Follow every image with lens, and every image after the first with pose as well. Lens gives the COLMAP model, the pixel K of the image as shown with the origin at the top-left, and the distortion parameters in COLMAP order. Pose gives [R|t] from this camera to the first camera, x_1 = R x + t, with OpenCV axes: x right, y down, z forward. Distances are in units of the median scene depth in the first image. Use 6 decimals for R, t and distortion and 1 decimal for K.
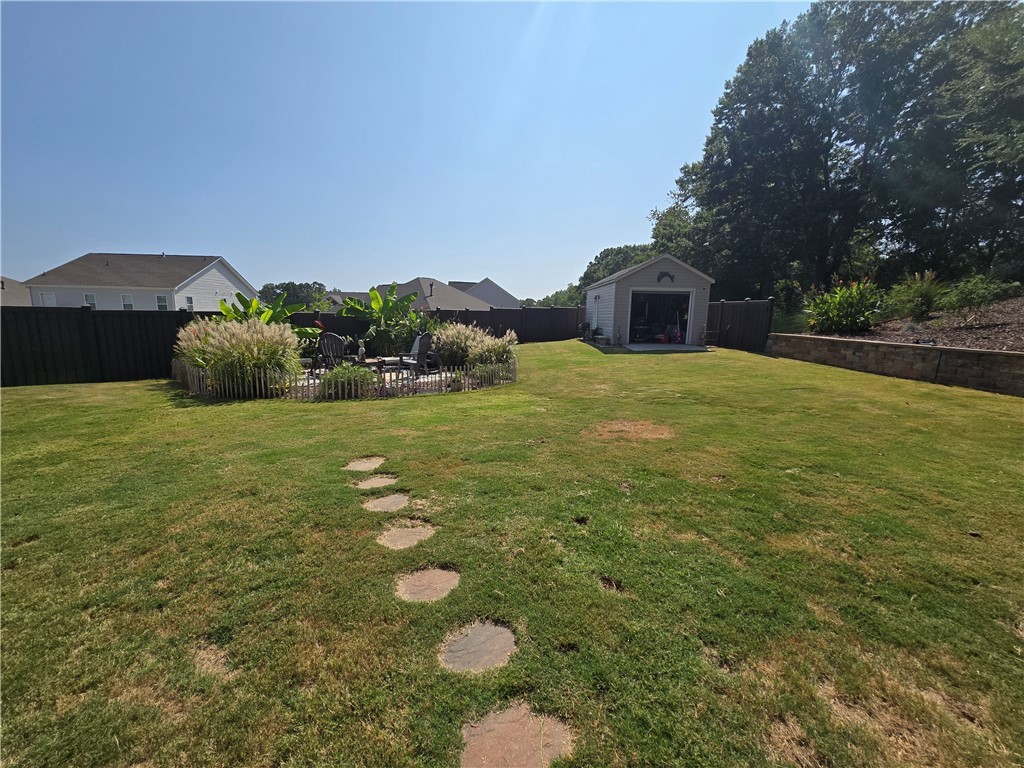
lens RADIAL K [[421.4, 0, 517.2], [0, 421.4, 383.4], [0, 0, 1]] dist [-0.001978, -0.000474]
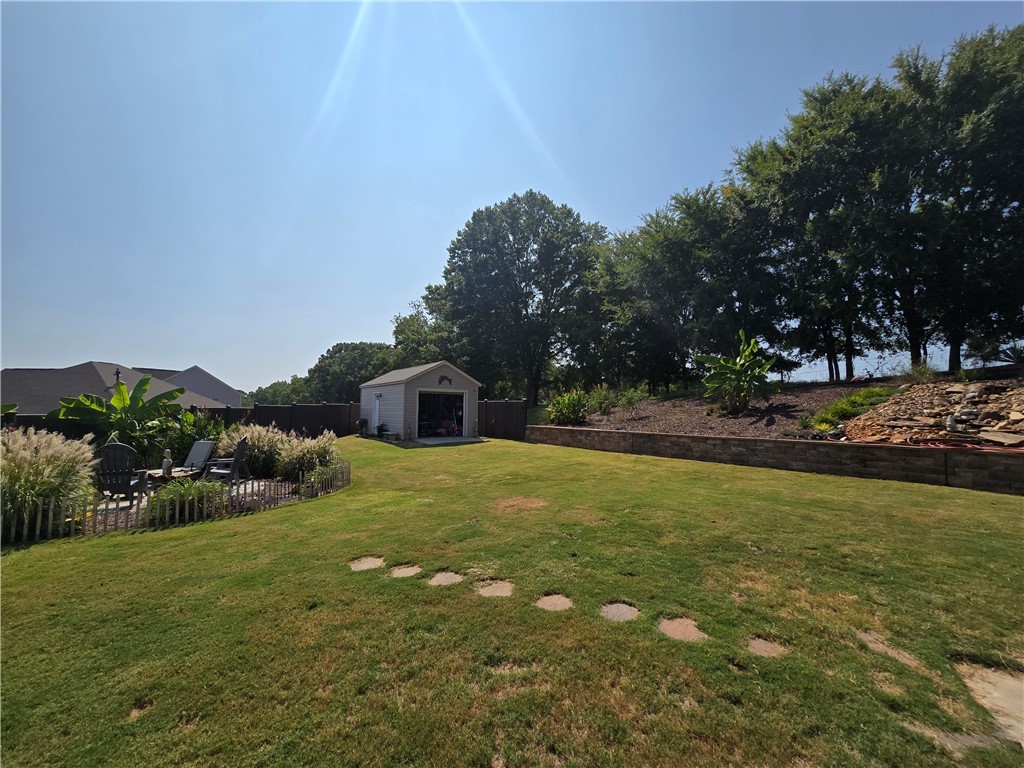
lens RADIAL K [[427.7, 0, 513.1], [0, 427.7, 386.7], [0, 0, 1]] dist [0.000809, 0.000010]
pose [[0.802911, 0.024979, 0.595576, -0.215575], [0.098865, 0.979704, -0.174373, -0.007050], [-0.587843, 0.198888, 0.784145, -0.050392]]
